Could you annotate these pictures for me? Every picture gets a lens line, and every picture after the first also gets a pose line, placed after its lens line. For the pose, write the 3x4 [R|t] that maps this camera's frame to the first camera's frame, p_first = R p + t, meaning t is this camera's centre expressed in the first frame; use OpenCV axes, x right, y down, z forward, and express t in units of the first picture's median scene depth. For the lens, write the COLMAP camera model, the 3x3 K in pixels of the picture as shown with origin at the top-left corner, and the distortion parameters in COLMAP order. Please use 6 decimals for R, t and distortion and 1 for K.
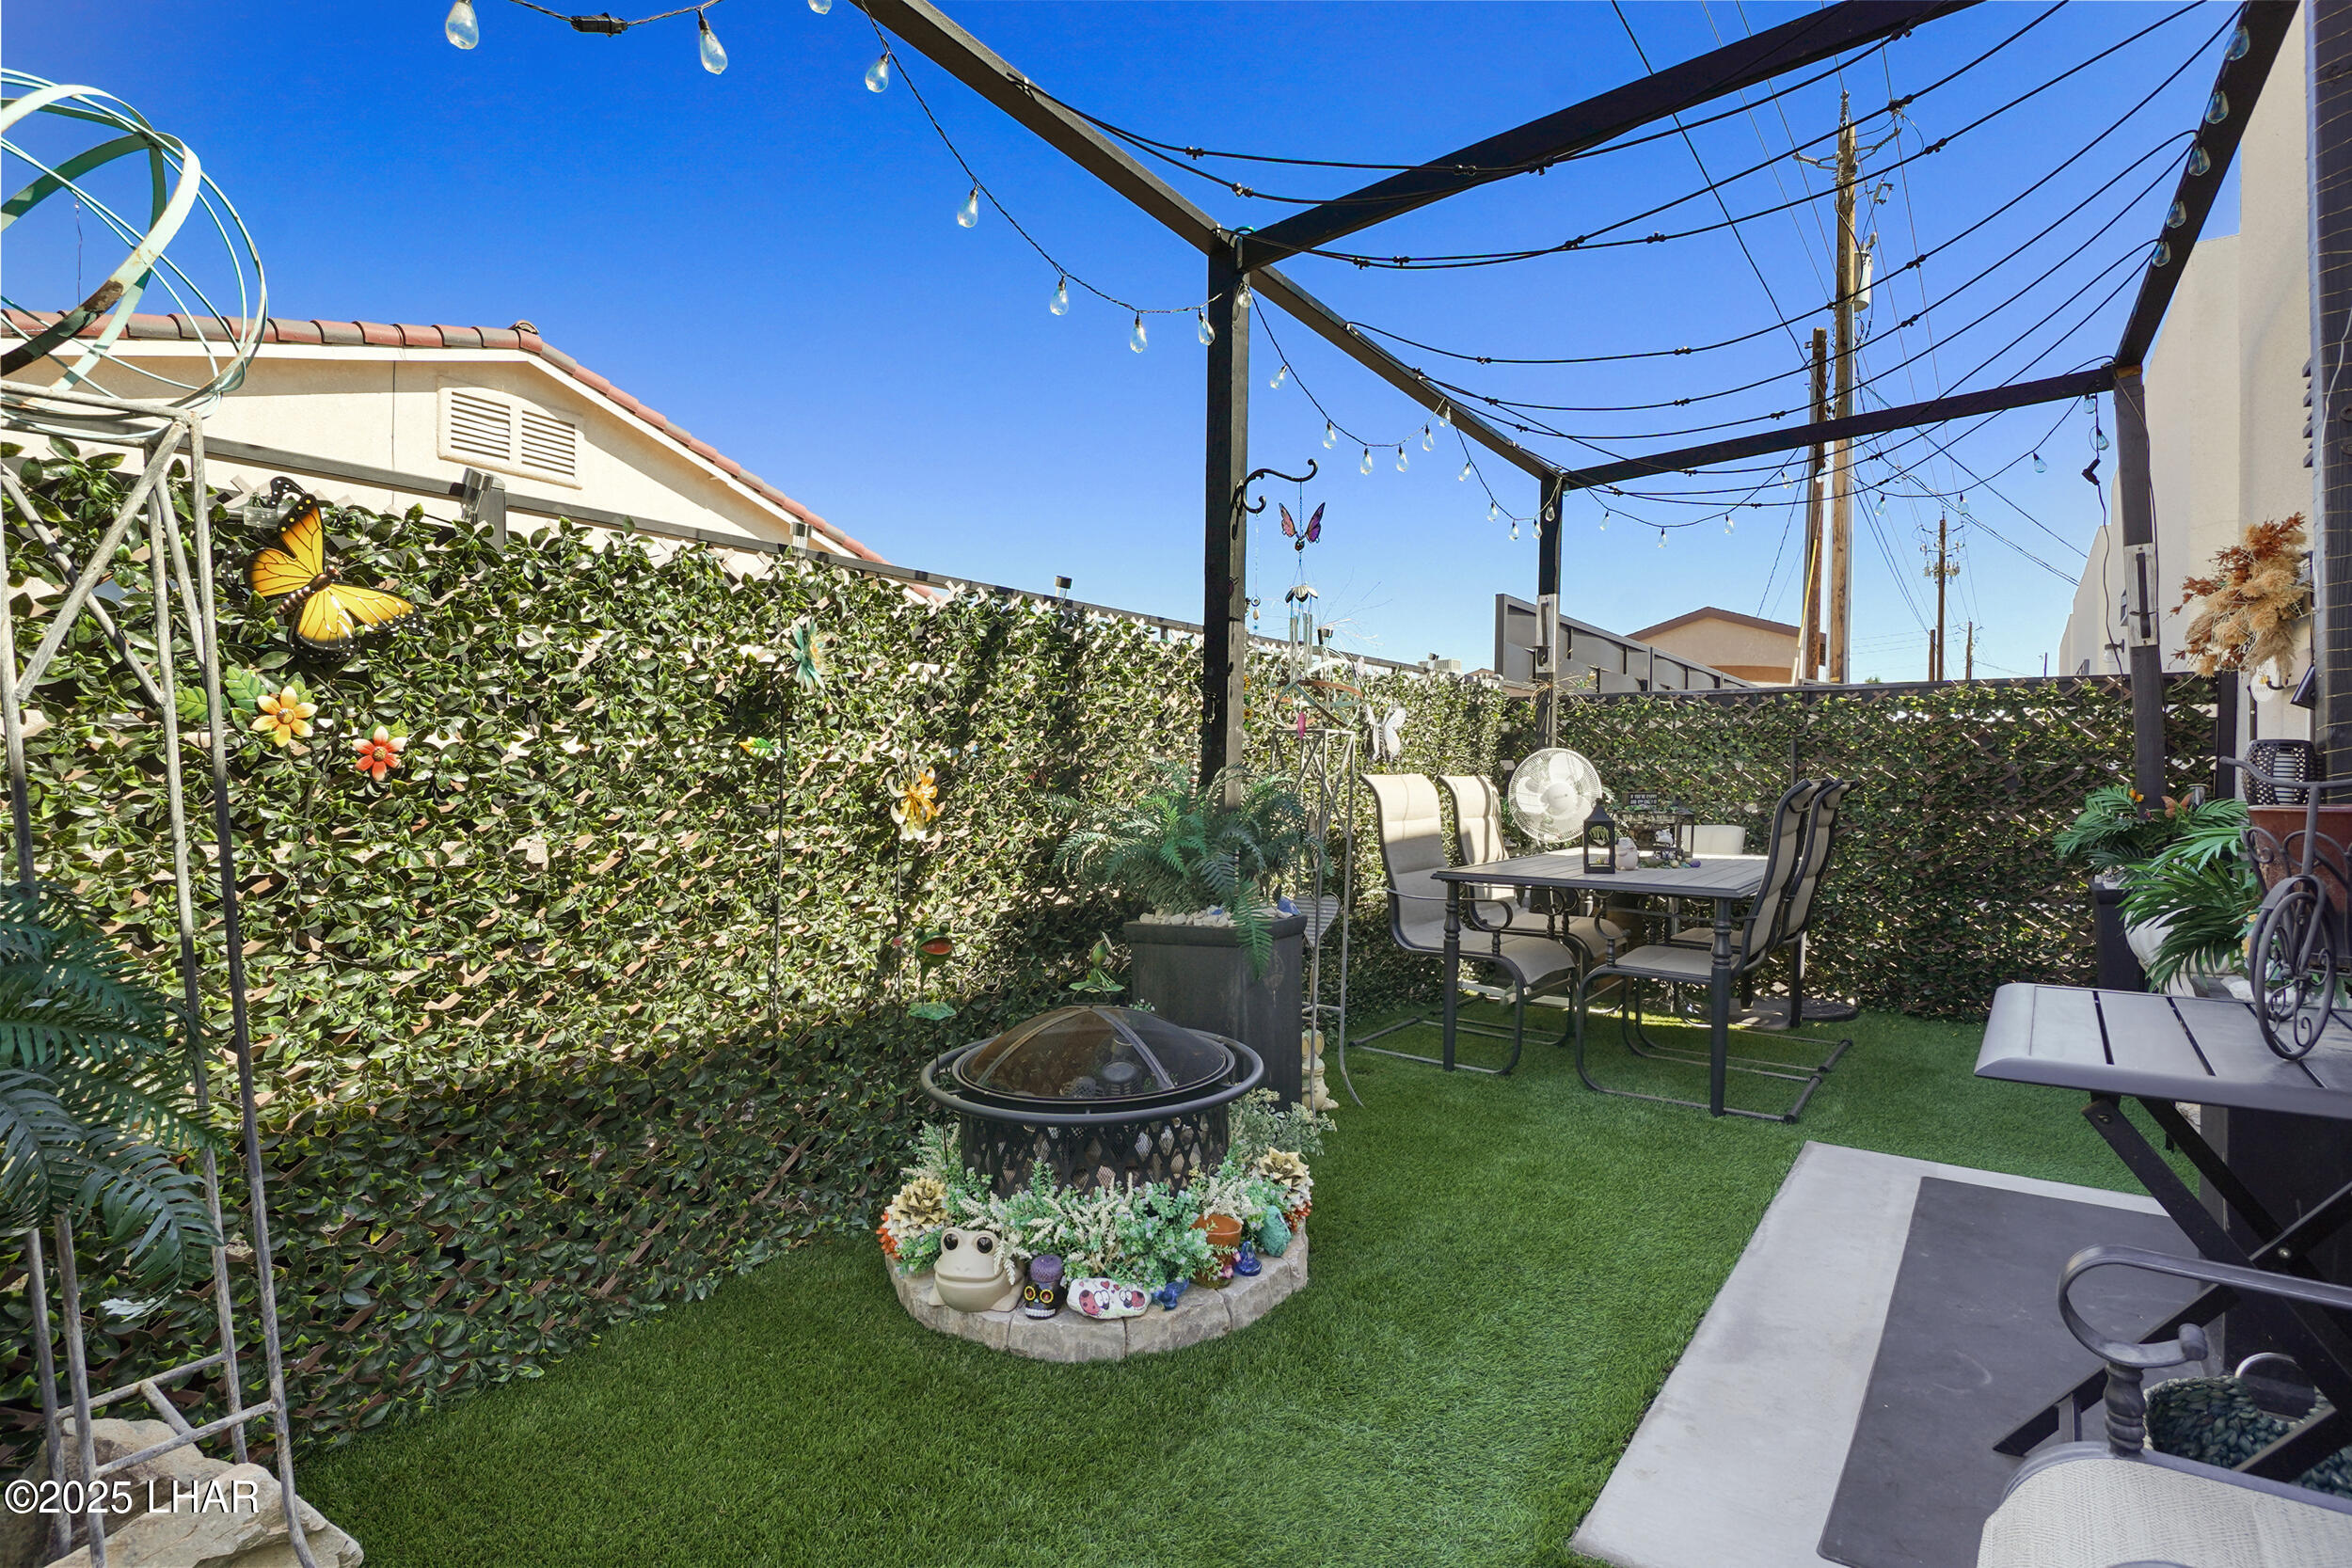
lens RADIAL K [[1160.7, 0, 1164.6], [0, 1160.7, 804.8], [0, 0, 1]] dist [-0.024386, 0.000363]
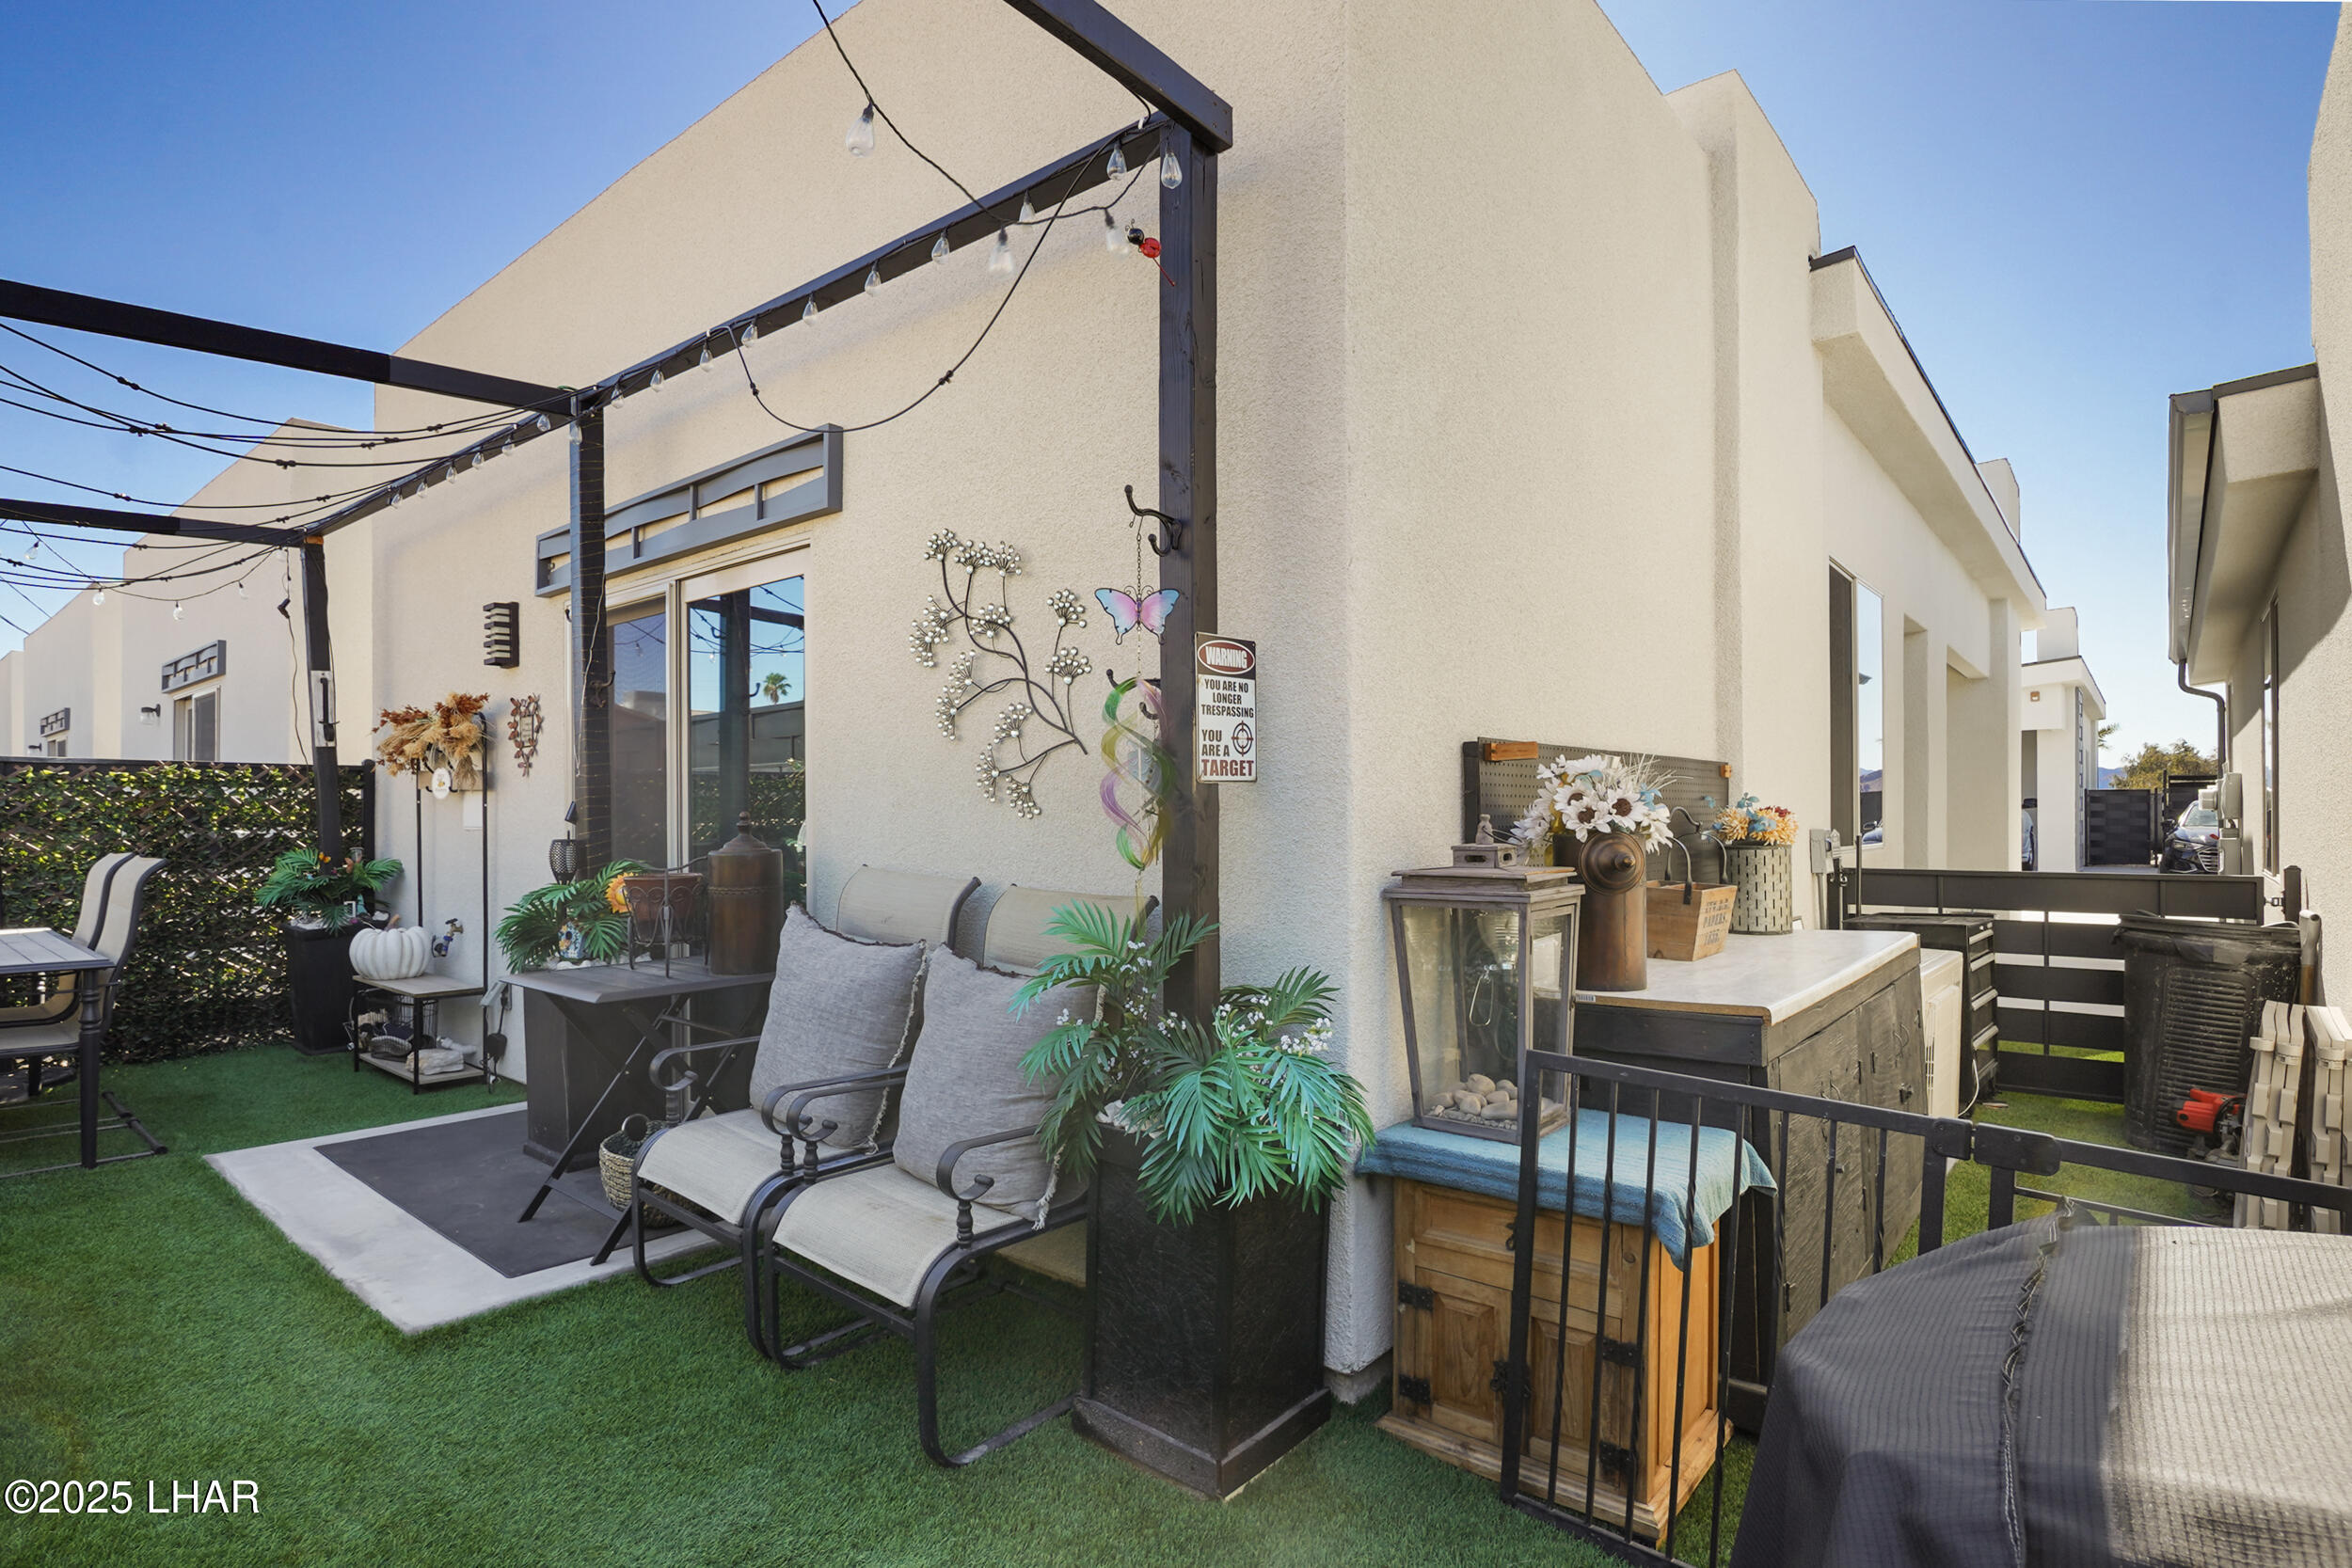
lens RADIAL K [[1160.7, 0, 1164.6], [0, 1160.7, 804.8], [0, 0, 1]] dist [-0.024386, 0.000363]
pose [[0.073750, 0.008296, 0.997242, -0.386853], [0.026949, 0.999584, -0.010308, -0.027481], [-0.996913, 0.027635, 0.073496, -0.080333]]
